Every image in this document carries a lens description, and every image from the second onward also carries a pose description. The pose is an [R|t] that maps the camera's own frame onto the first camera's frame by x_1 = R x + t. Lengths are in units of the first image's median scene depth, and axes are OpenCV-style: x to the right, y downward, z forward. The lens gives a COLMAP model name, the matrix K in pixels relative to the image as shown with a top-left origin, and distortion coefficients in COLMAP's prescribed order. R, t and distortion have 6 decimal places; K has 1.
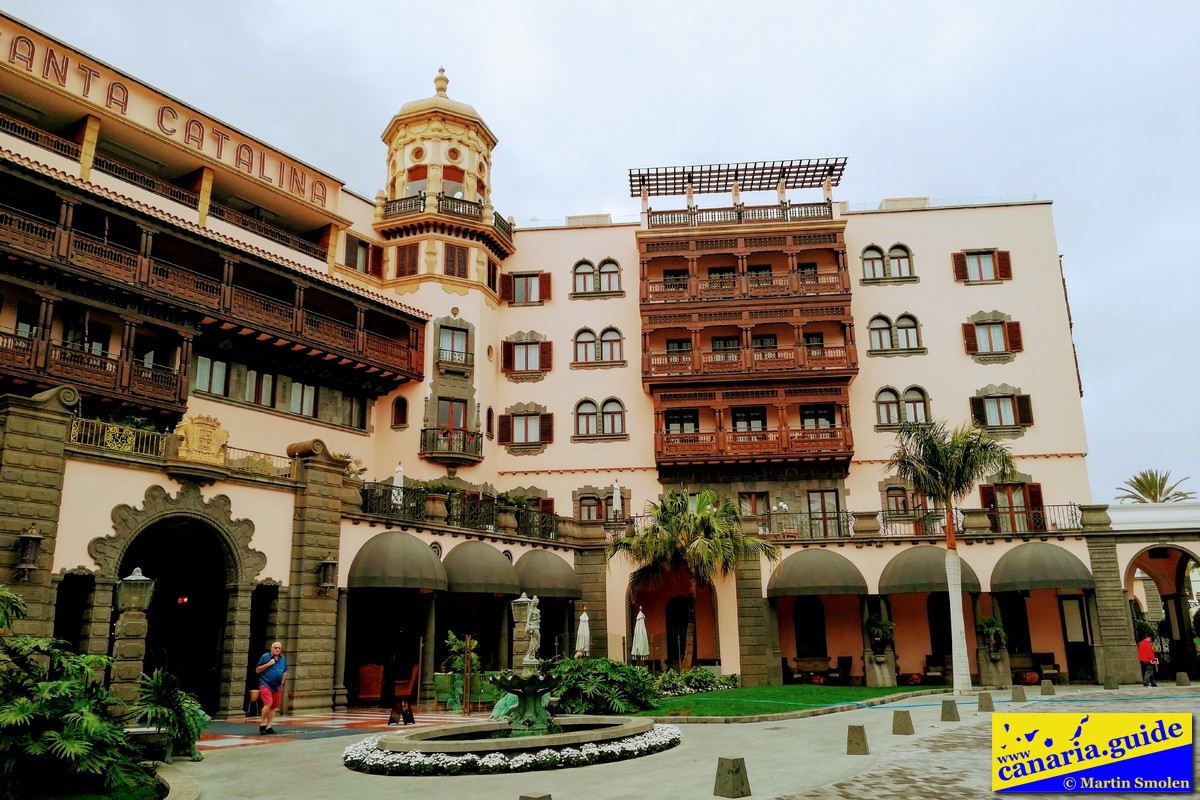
lens RADIAL K [[966.0, 0, 601.3], [0, 966.0, 406.0], [0, 0, 1]] dist [0.014286, 0.002568]
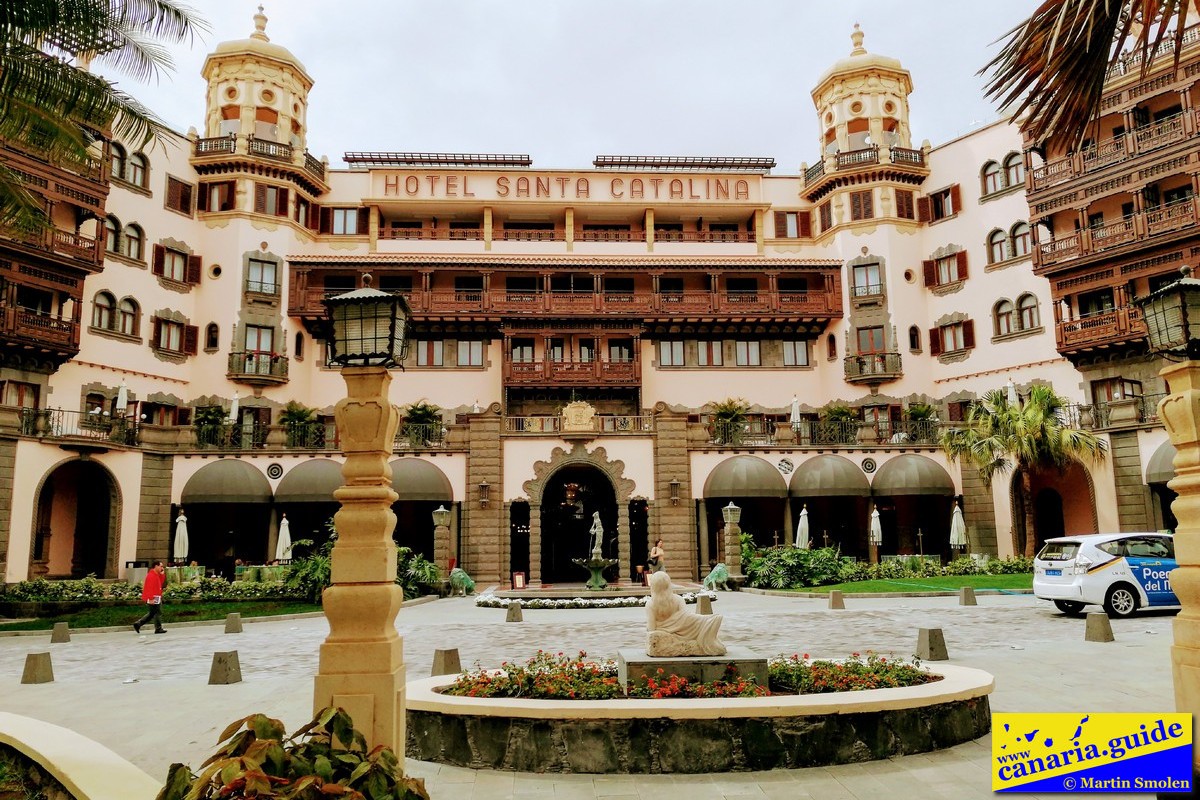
lens RADIAL K [[961.3, 0, 569.9], [0, 961.3, 399.6], [0, 0, 1]] dist [0.030135, -0.005374]
pose [[0.598386, -0.117741, -0.792510, 0.543233], [0.205025, 0.978712, 0.009400, -0.007008], [0.774532, -0.168109, 0.609787, -0.000844]]
